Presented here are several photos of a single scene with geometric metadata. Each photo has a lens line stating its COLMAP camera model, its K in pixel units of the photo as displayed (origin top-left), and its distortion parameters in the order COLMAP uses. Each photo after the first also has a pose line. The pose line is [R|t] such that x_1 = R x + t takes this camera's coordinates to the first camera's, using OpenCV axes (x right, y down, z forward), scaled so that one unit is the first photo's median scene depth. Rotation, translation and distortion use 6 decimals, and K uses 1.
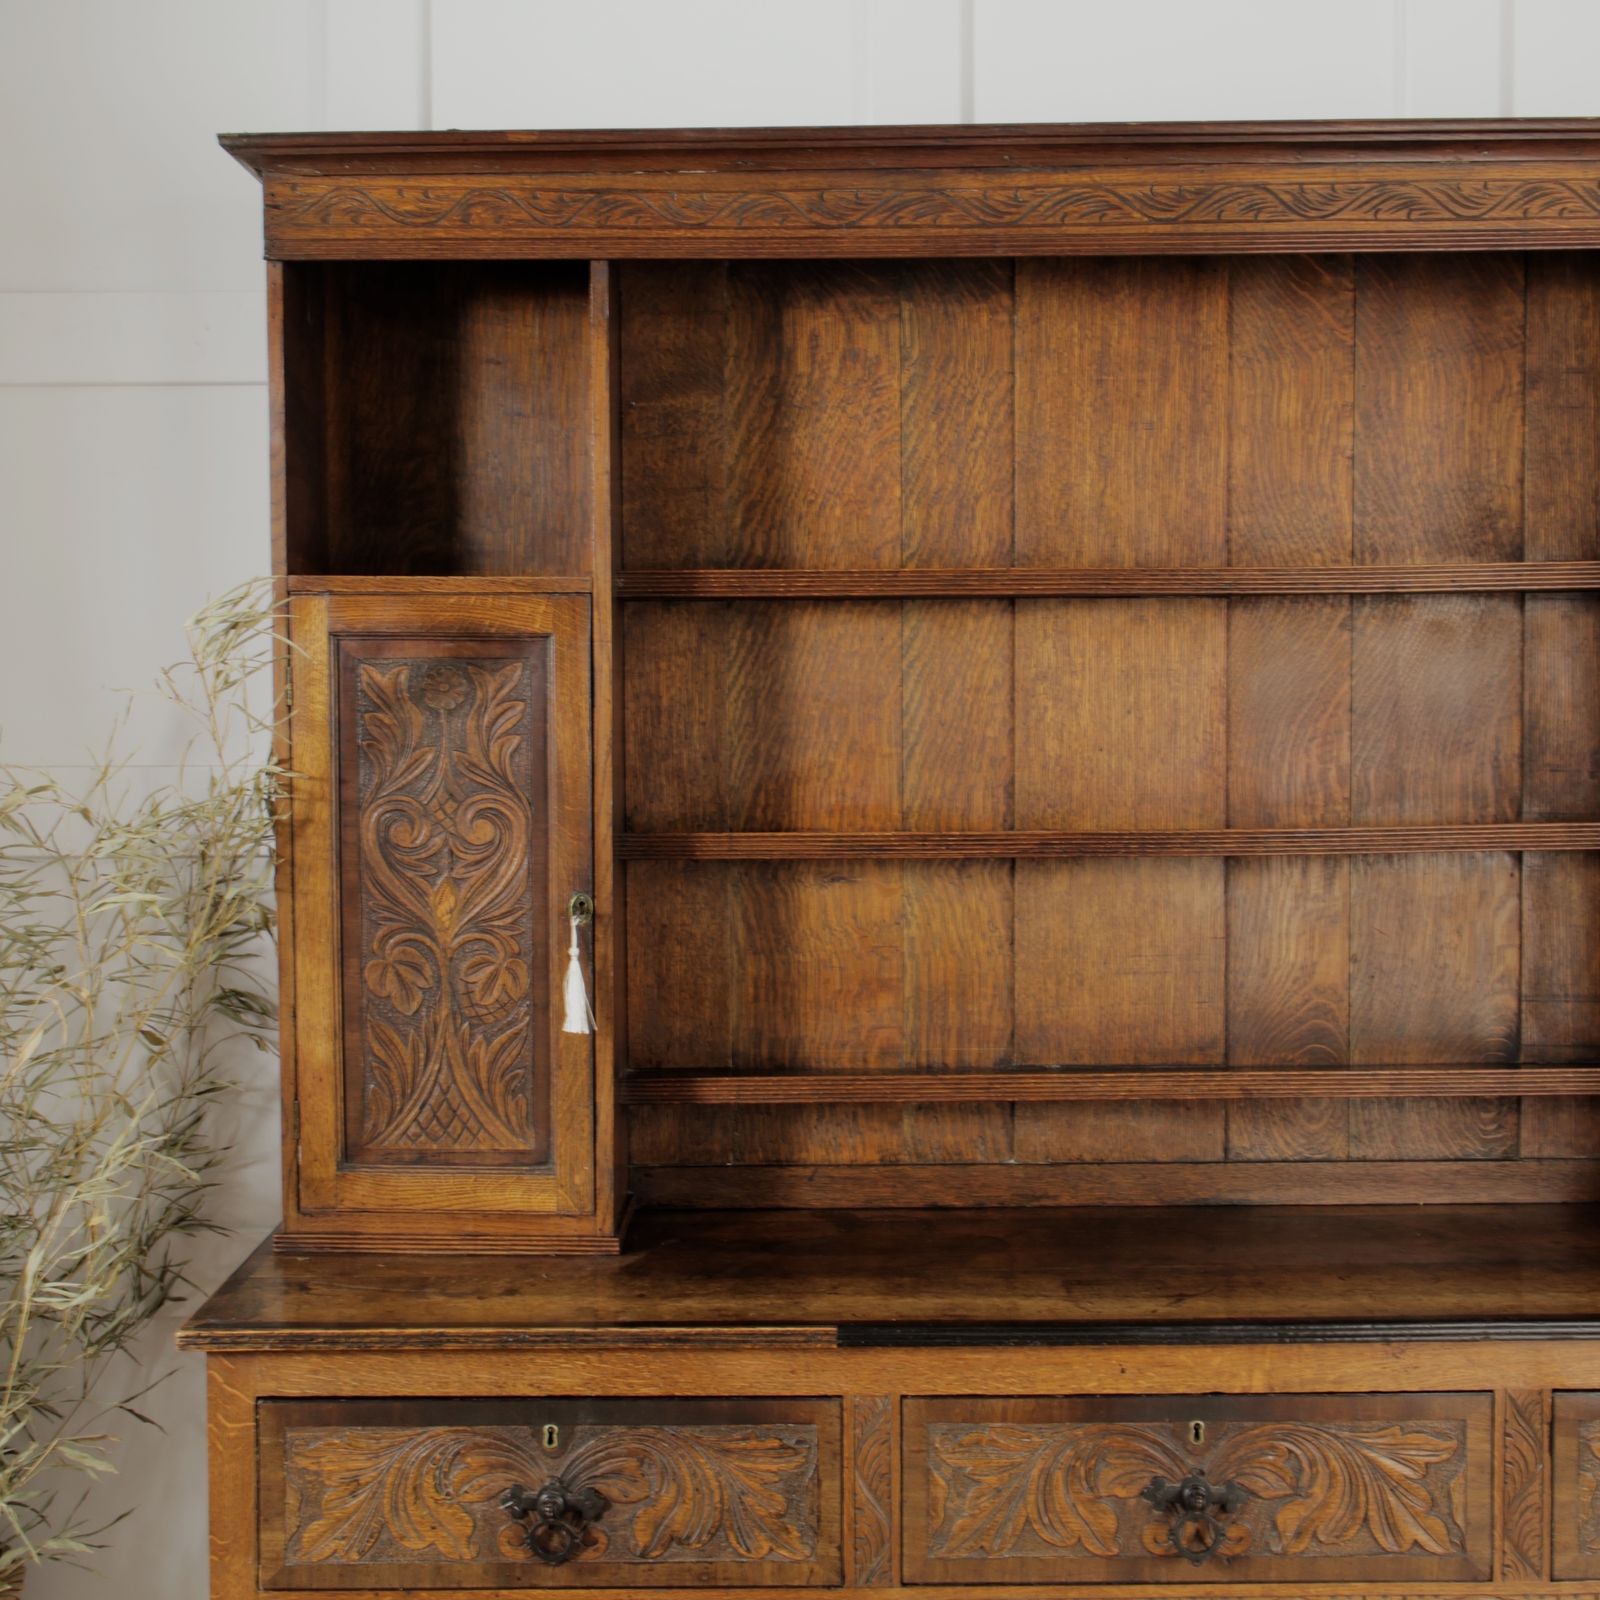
lens RADIAL K [[1997.4, 0, 765.0], [0, 1997.4, 800.9], [0, 0, 1]] dist [0.000917, -0.003260]
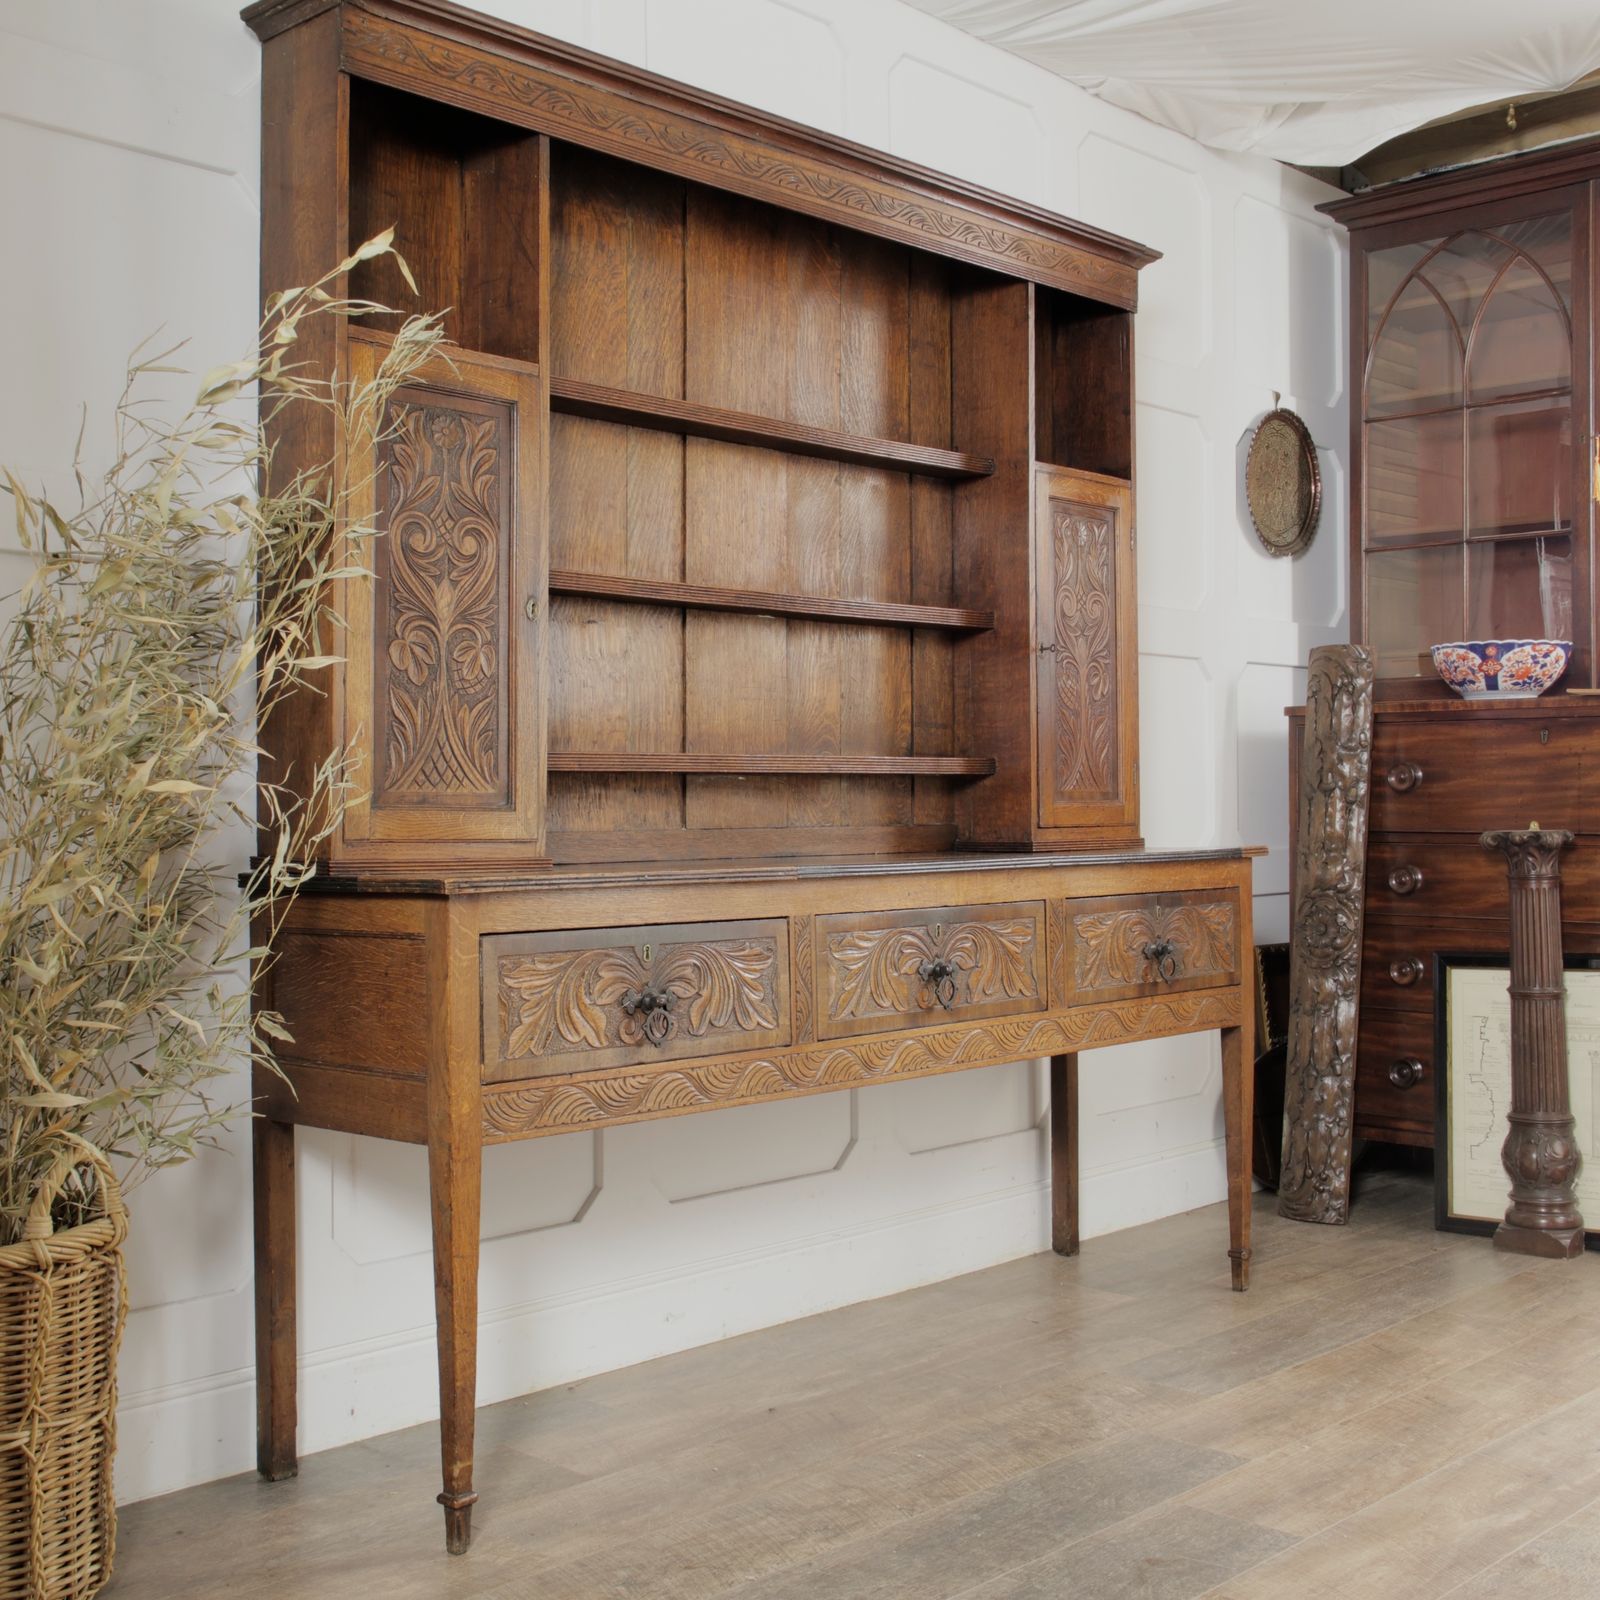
lens RADIAL K [[2020.3, 0, 761.6], [0, 2020.3, 801.5], [0, 0, 1]] dist [-0.004613, 0.010954]
pose [[0.694801, 0.004332, 0.719189, -0.955298], [0.037023, 0.998441, -0.041781, 0.244031], [-0.718248, 0.055656, 0.693557, -0.042329]]
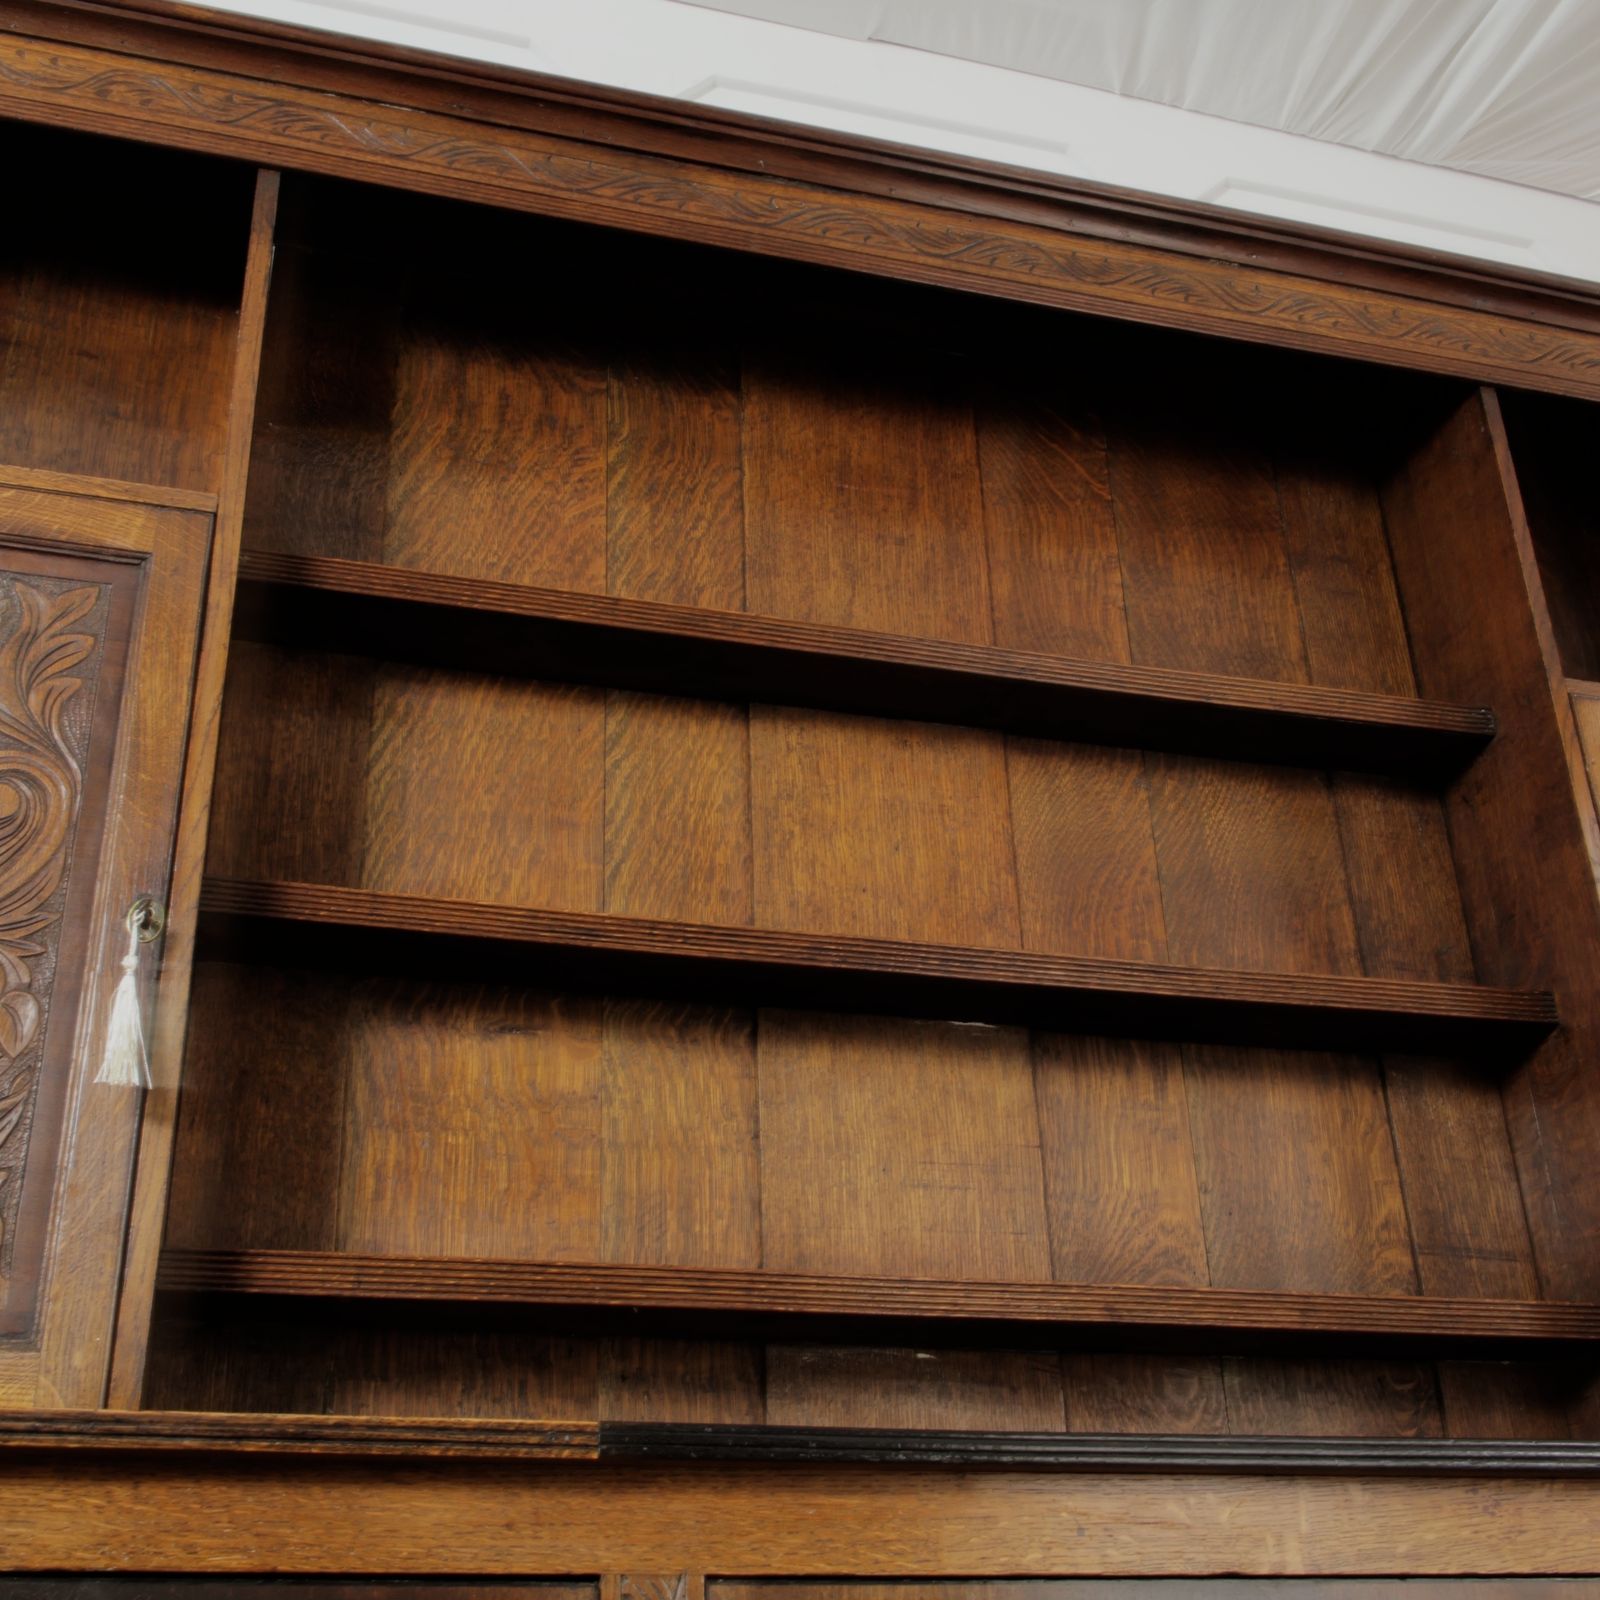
lens RADIAL K [[2008.4, 0, 764.4], [0, 2008.4, 801.1], [0, 0, 1]] dist [-0.018011, 0.046946]
pose [[0.961255, 0.106377, 0.254309, -0.068547], [0.034725, 0.868465, -0.494532, 0.342267], [-0.273465, 0.484202, 0.831123, 0.395447]]
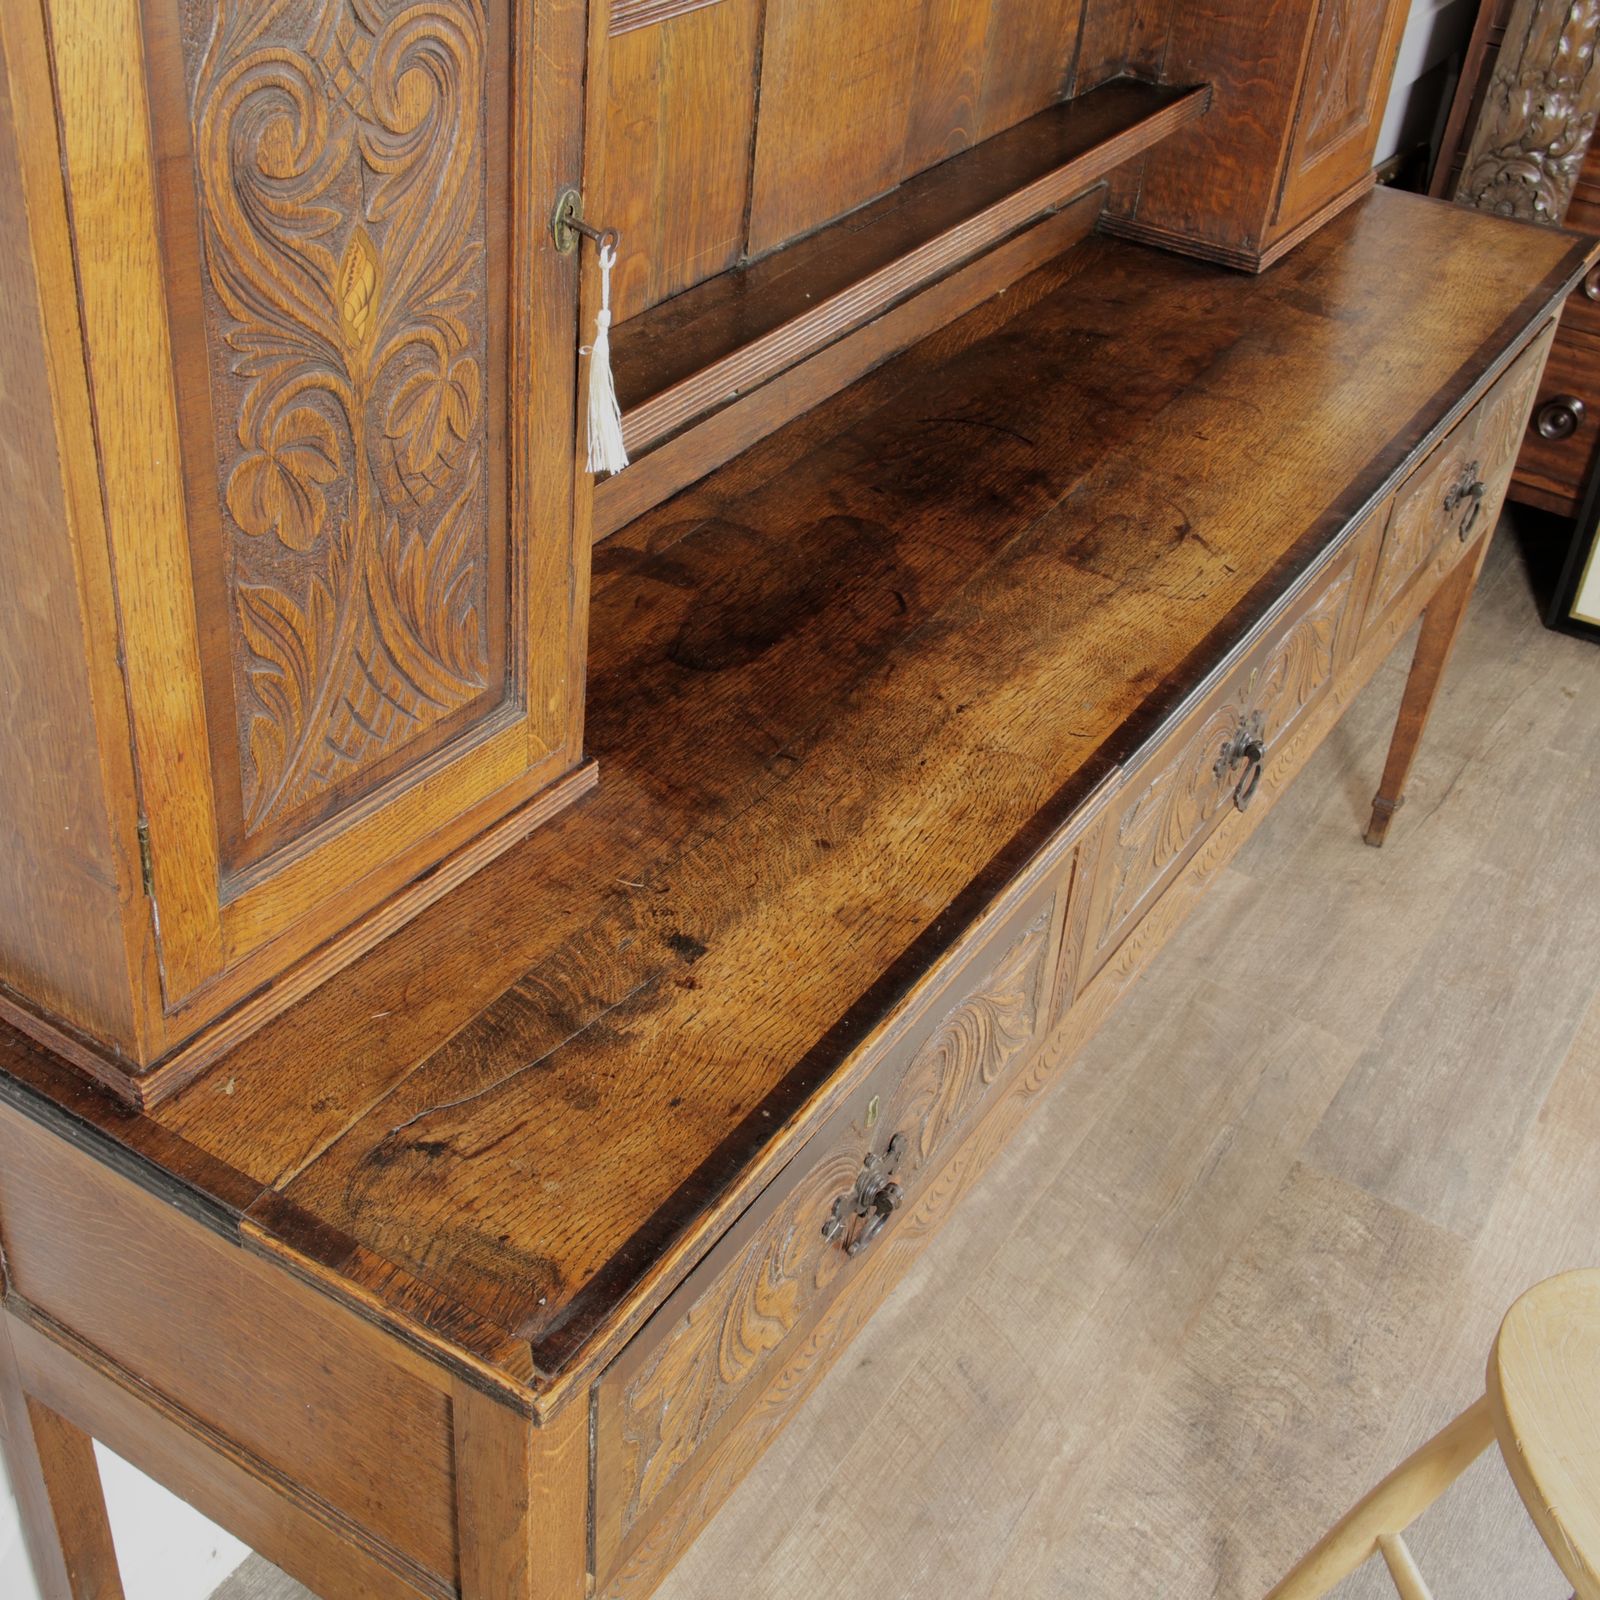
lens RADIAL K [[2006.6, 0, 759.2], [0, 2006.6, 799.6], [0, 0, 1]] dist [-0.005168, 0.029447]
pose [[0.542521, -0.452600, 0.707689, -0.470765], [-0.037833, 0.828425, 0.558820, -0.102462], [-0.839190, -0.329946, 0.432315, 0.704375]]
